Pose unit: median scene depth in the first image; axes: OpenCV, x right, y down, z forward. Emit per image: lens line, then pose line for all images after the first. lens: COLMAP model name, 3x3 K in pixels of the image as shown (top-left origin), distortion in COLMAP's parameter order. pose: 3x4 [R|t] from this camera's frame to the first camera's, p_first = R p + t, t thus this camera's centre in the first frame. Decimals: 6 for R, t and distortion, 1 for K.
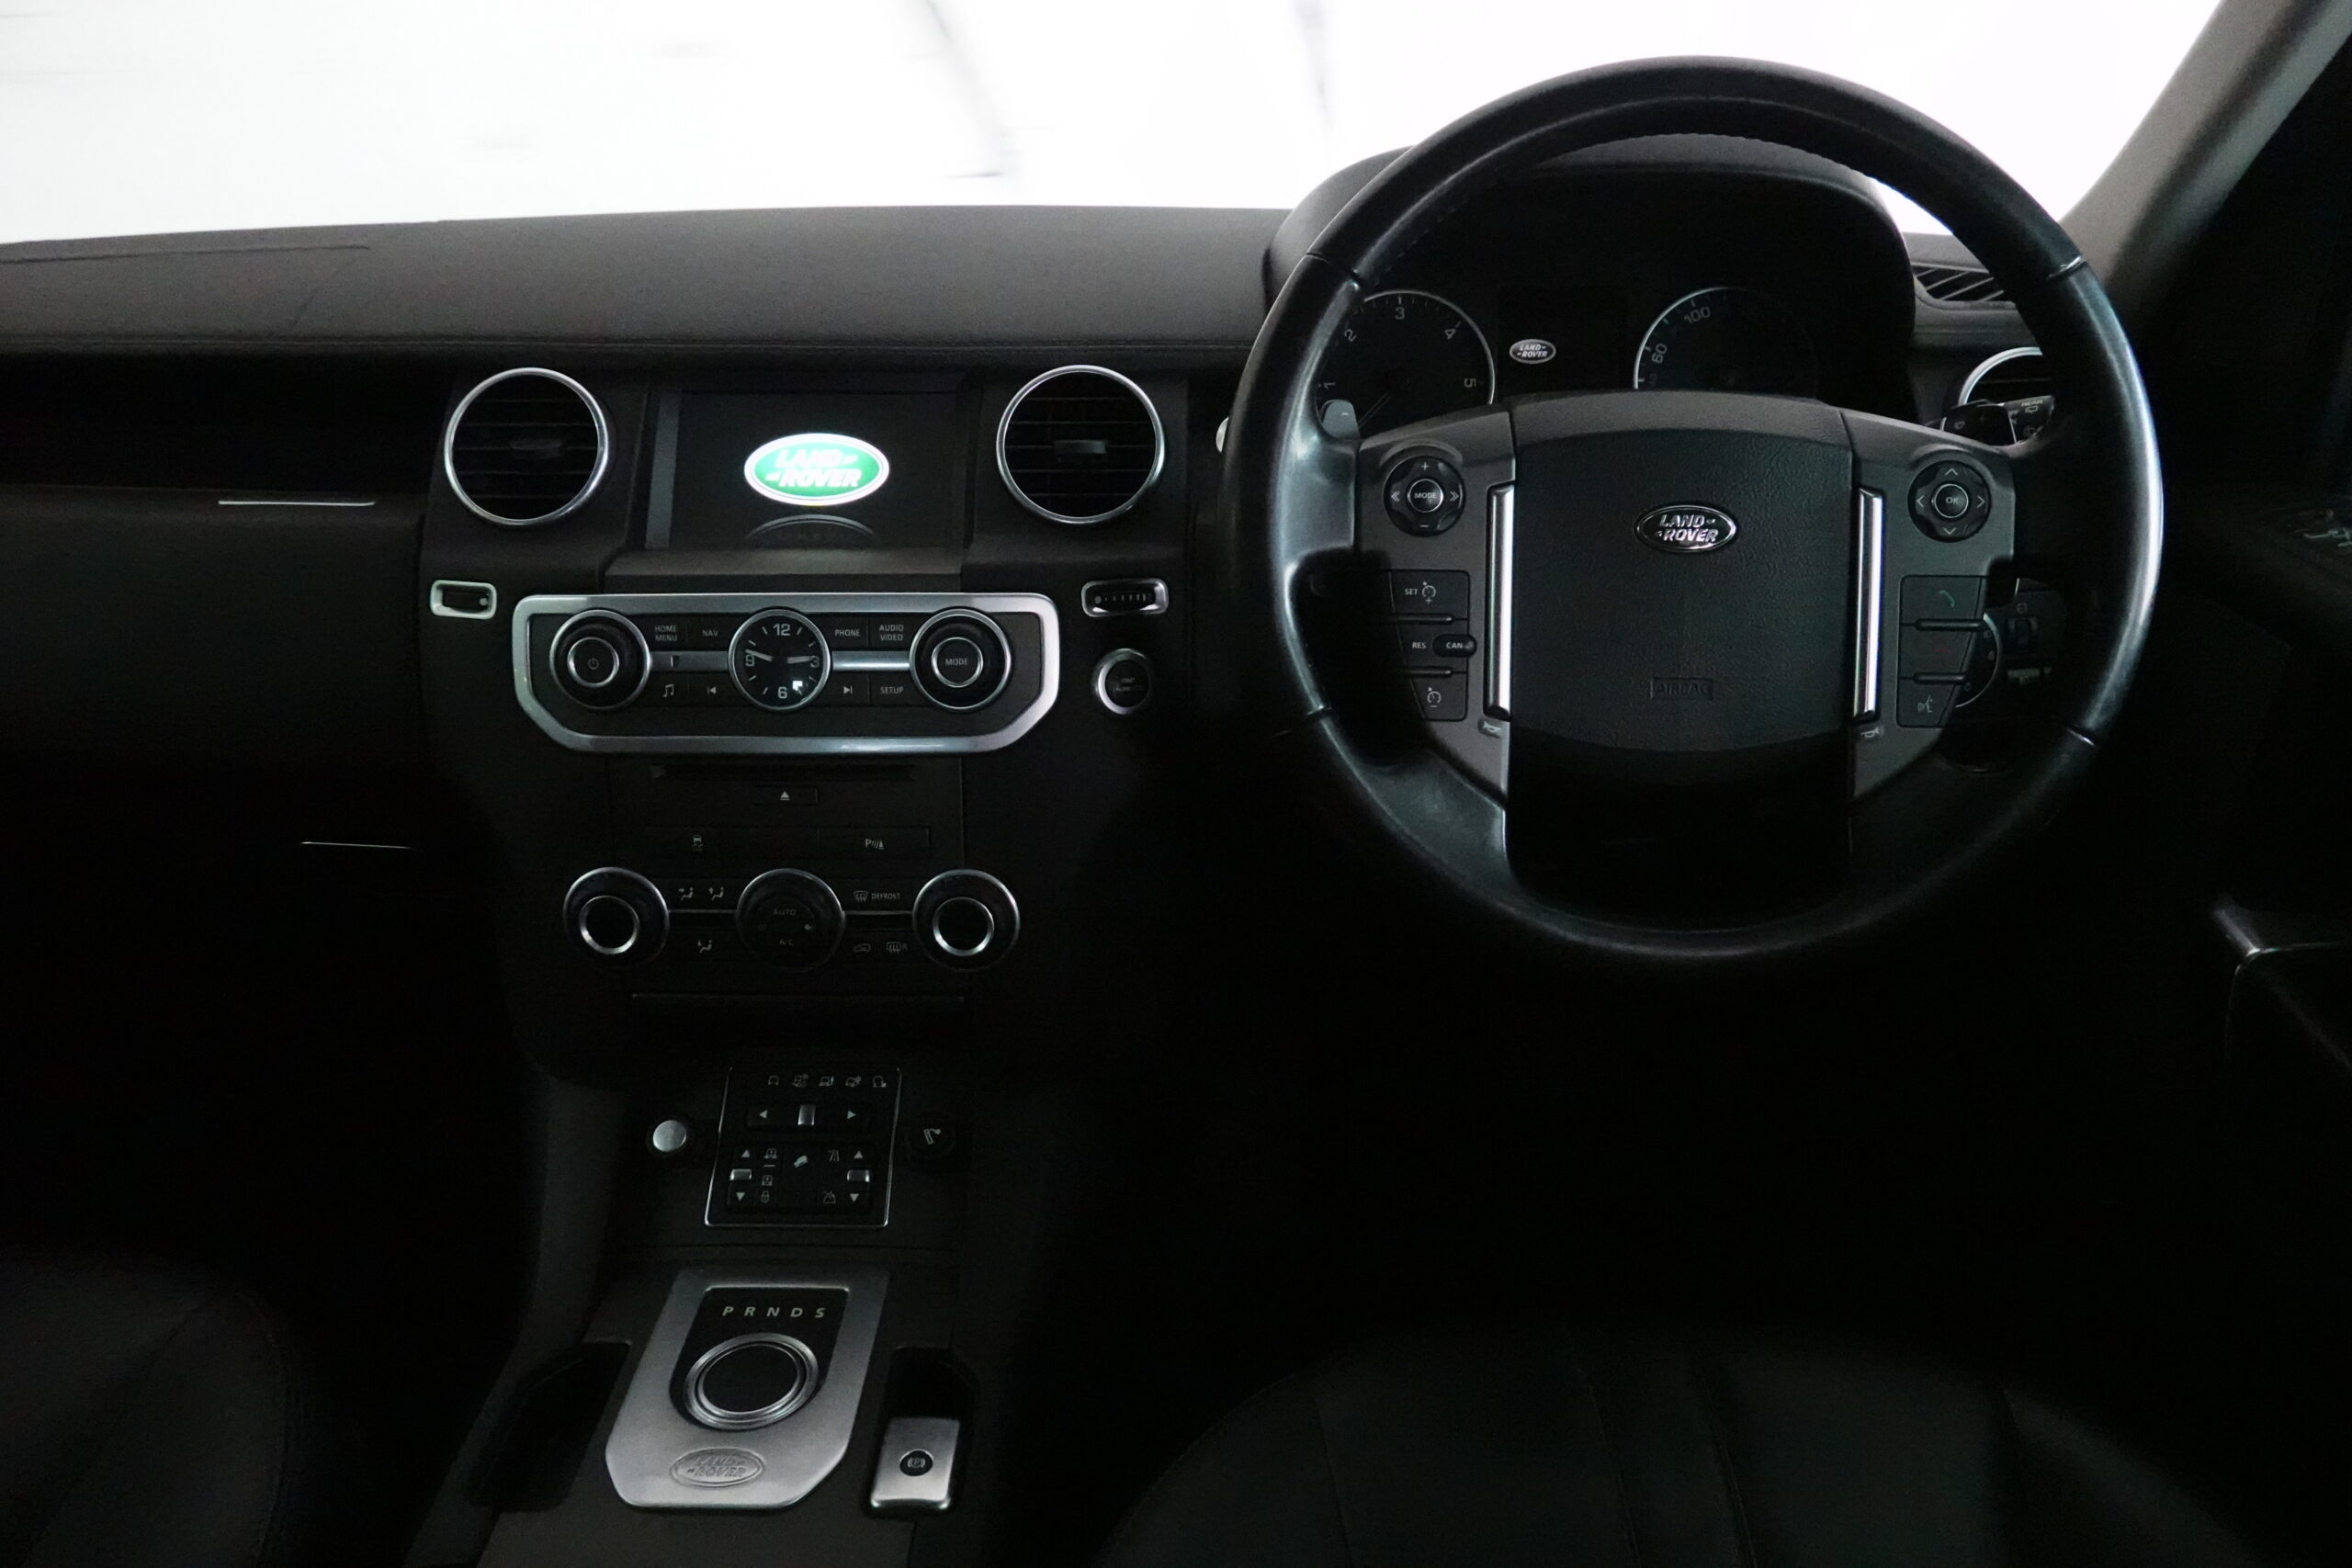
lens RADIAL K [[1681.5, 0, 1184.5], [0, 1681.5, 764.5], [0, 0, 1]] dist [-0.014570, -0.016310]
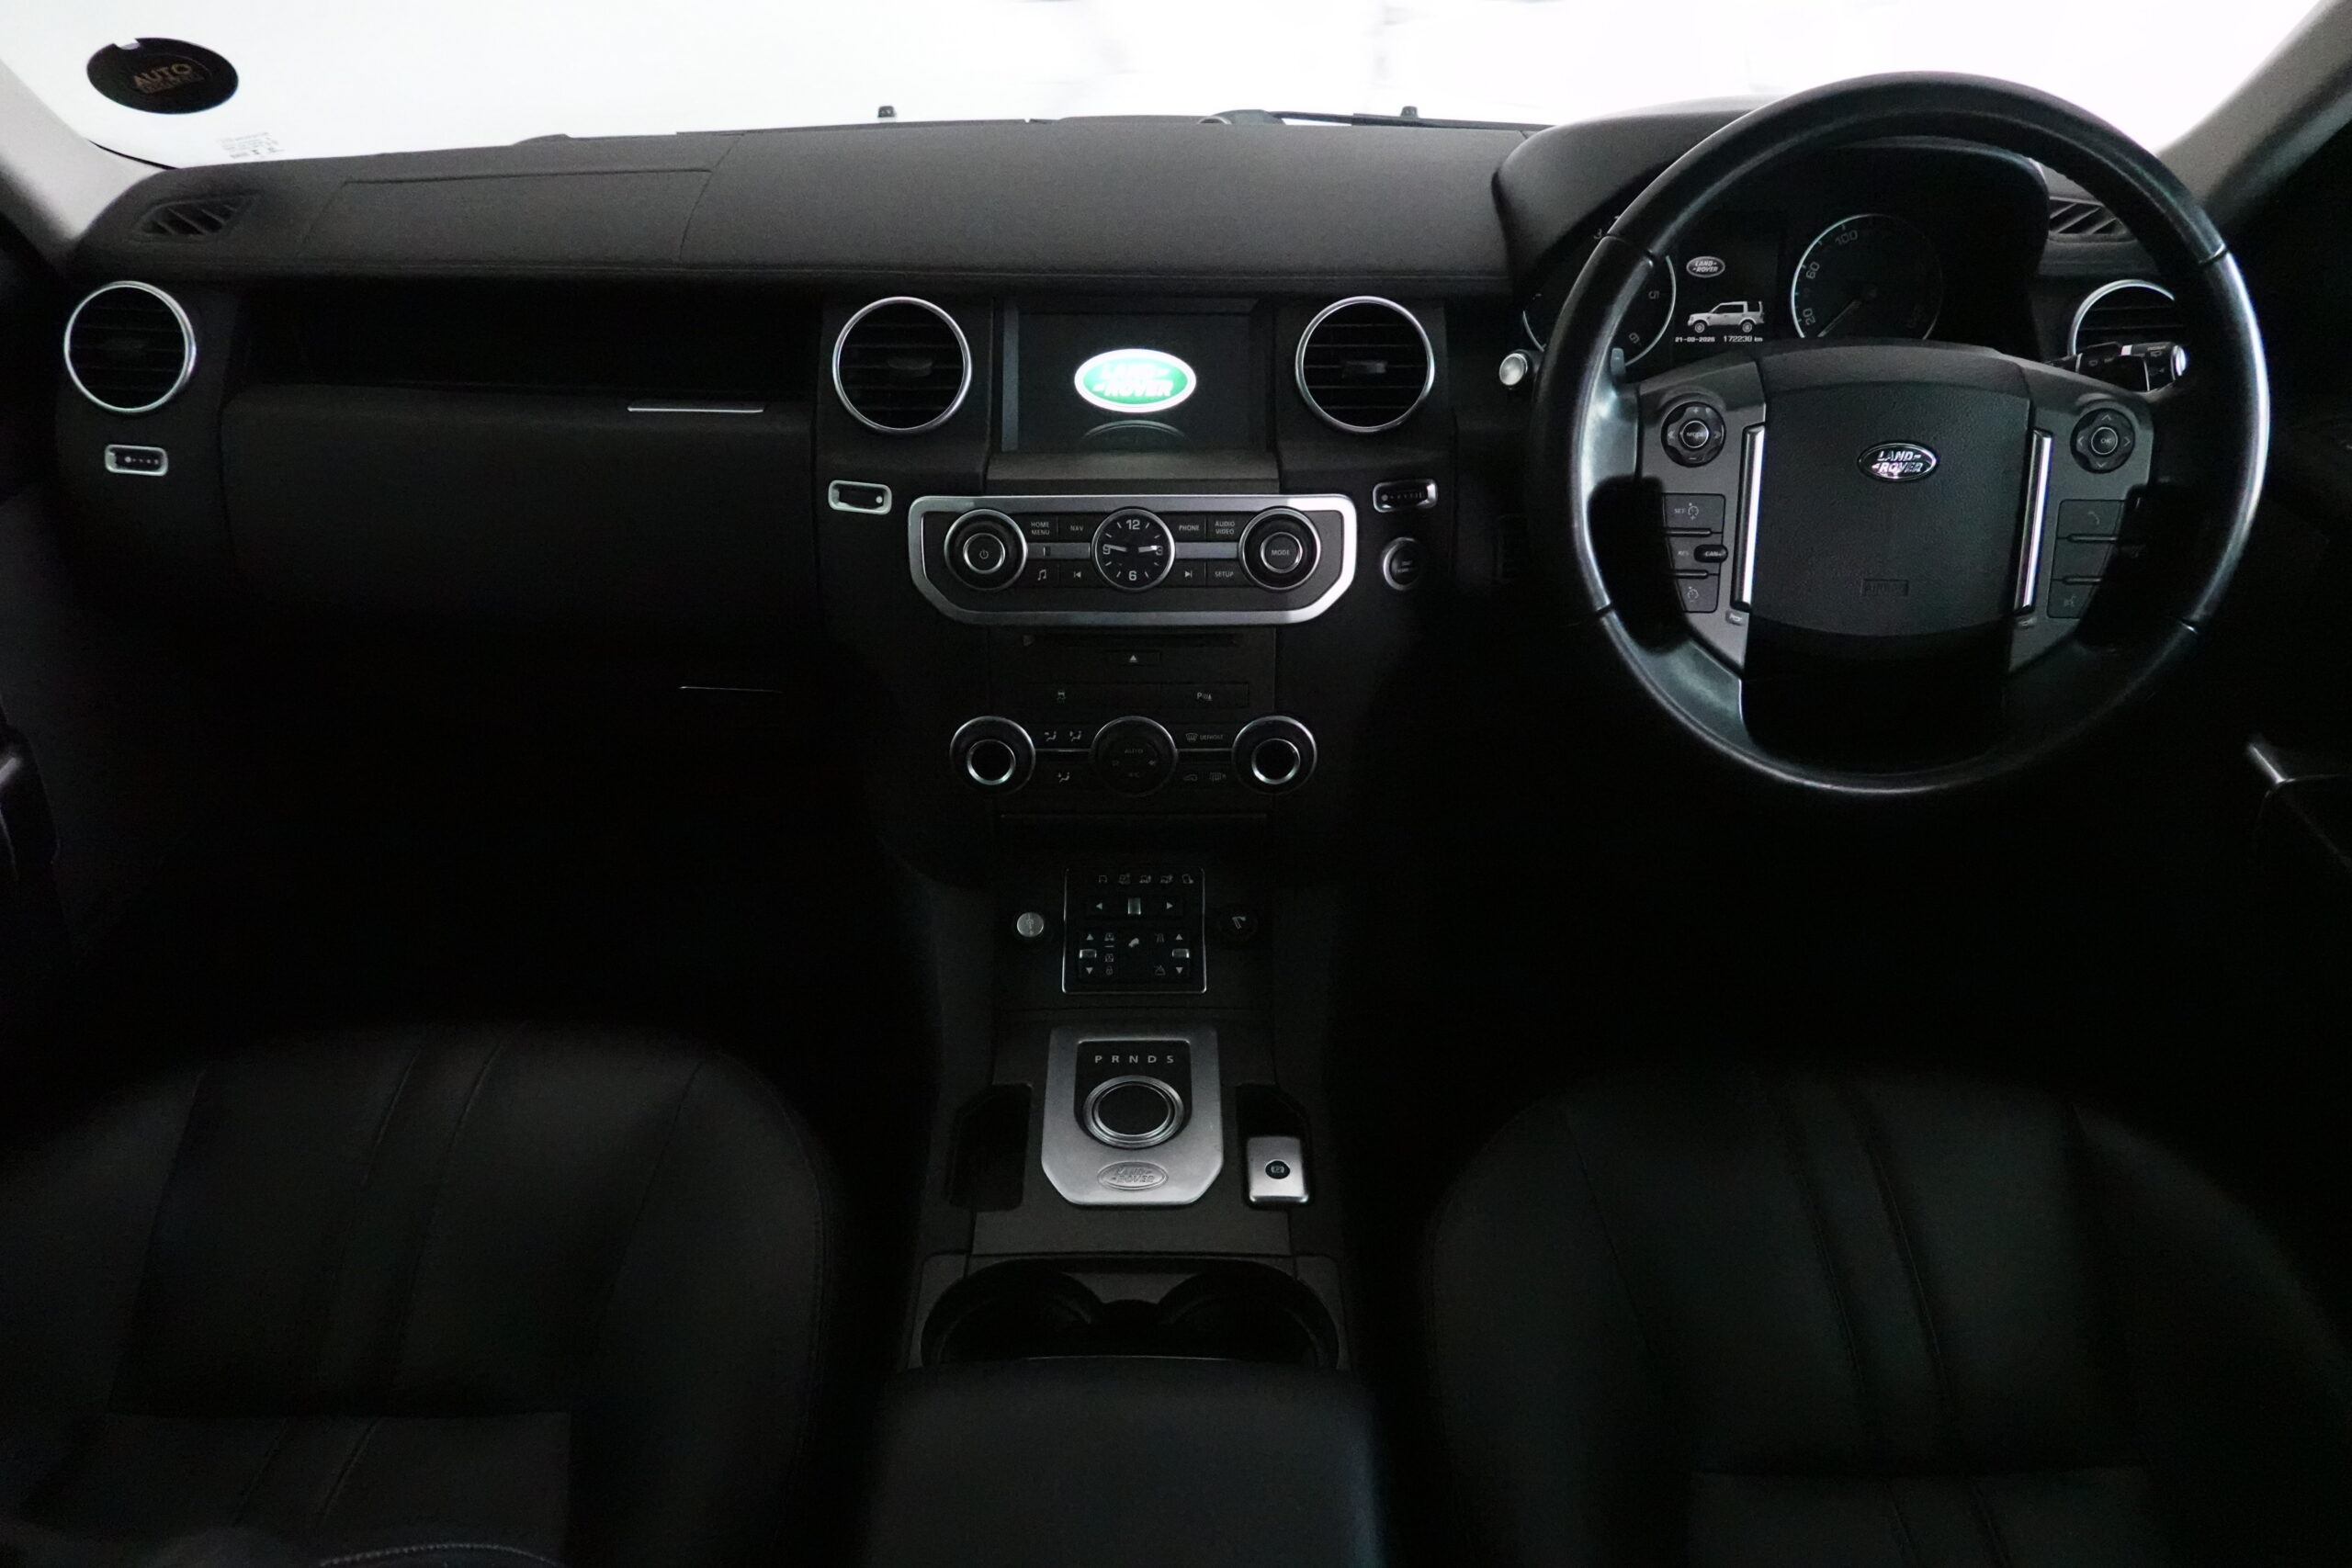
lens RADIAL K [[1564.4, 0, 1179.7], [0, 1564.4, 768.7], [0, 0, 1]] dist [-0.010012, 0.005336]
pose [[0.999368, -0.005844, 0.035061, -0.245612], [0.000361, 0.988010, 0.154393, -0.080115], [-0.035543, -0.154282, 0.987387, -0.156995]]
